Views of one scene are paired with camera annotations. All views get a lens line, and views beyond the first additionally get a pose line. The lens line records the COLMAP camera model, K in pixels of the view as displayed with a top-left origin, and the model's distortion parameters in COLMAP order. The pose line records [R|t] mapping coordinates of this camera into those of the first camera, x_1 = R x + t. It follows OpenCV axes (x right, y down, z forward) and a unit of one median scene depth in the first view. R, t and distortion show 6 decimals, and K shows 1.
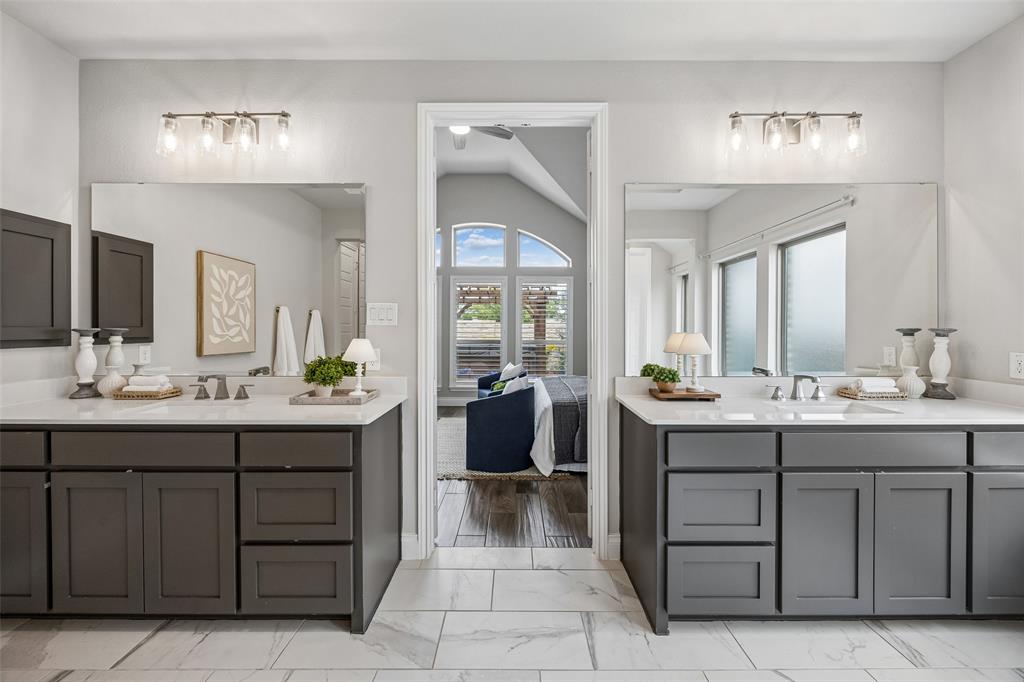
lens RADIAL K [[405.9, 0, 515.5], [0, 405.9, 321.4], [0, 0, 1]] dist [0.000105, 0.000104]
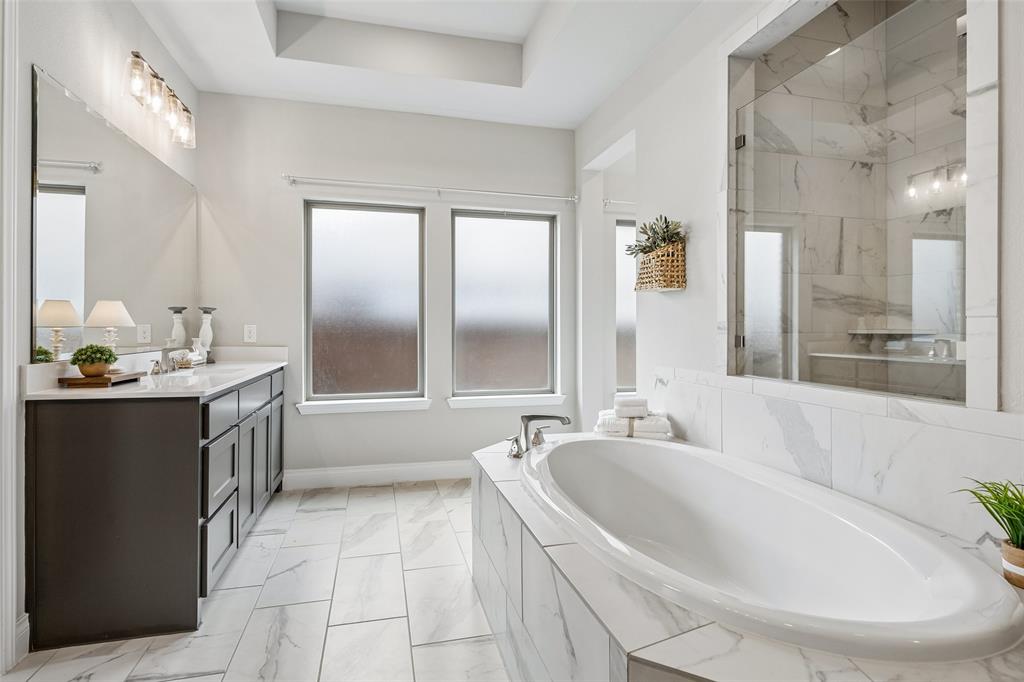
lens RADIAL K [[542.1, 0, 512.0], [0, 542.1, 341.0], [0, 0, 1]] dist [0.109222, 0.000098]
pose [[-0.249092, -0.020671, 0.968259, -0.858637], [-0.010224, 0.999773, 0.018714, 0.080070], [-0.968426, -0.005238, -0.249247, 0.526668]]
